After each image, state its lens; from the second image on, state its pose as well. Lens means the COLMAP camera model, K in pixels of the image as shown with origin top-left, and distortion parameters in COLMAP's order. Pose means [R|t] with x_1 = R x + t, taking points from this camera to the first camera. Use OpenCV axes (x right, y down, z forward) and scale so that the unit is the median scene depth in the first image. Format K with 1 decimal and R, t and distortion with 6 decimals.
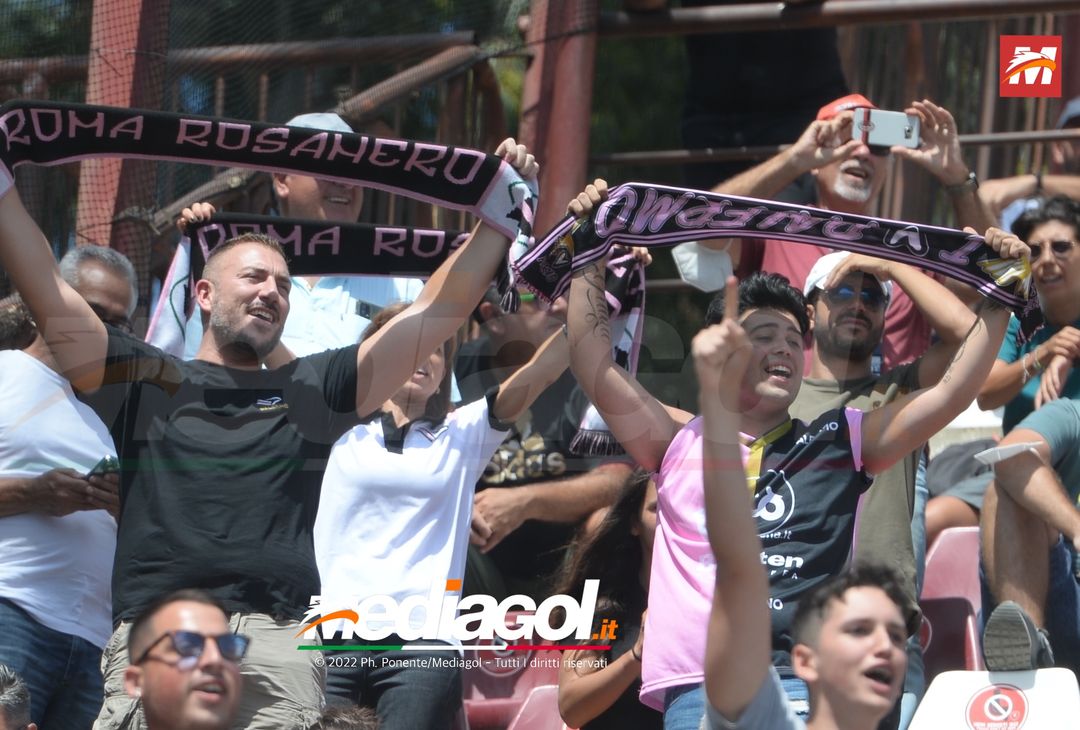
lens RADIAL K [[6676.4, 0, 539.8], [0, 6676.4, 364.6], [0, 0, 1]] dist [-0.466488, 0.000000]
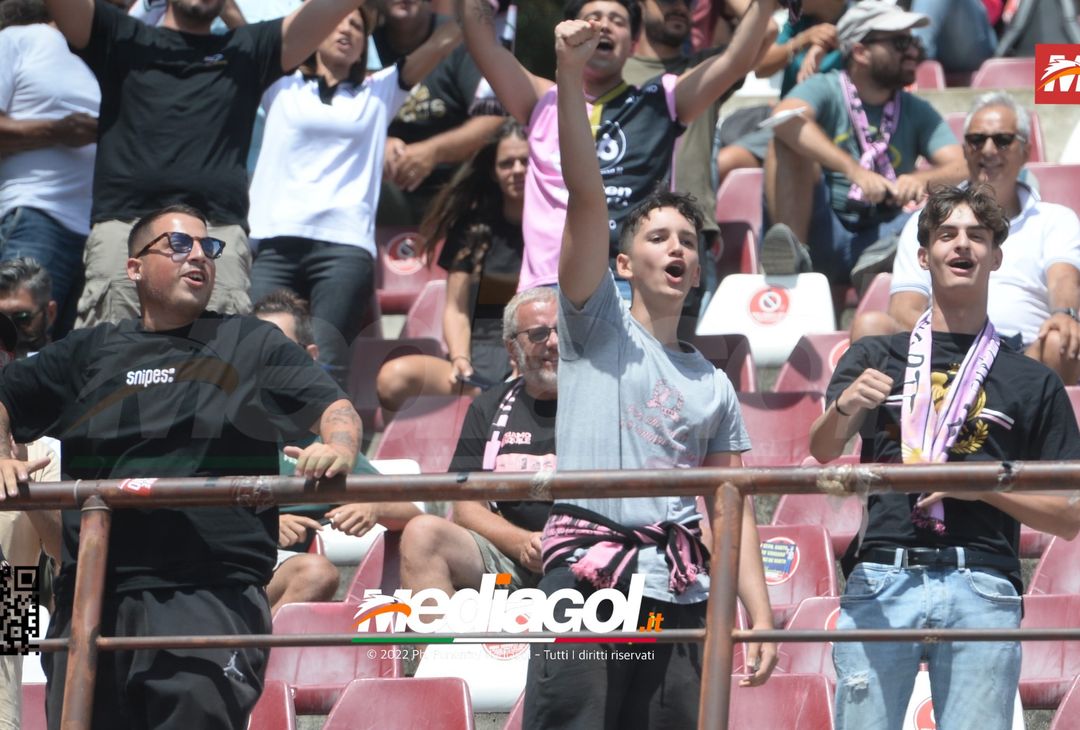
lens RADIAL K [[6676.4, 0, 539.6], [0, 6676.4, 366.2], [0, 0, 1]] dist [-0.466488, 0.000000]
pose [[0.999608, 0.018313, 0.021166, -0.006422], [-0.019459, 0.998283, 0.055245, -0.009303], [-0.020118, -0.055635, 0.998248, -0.347052]]
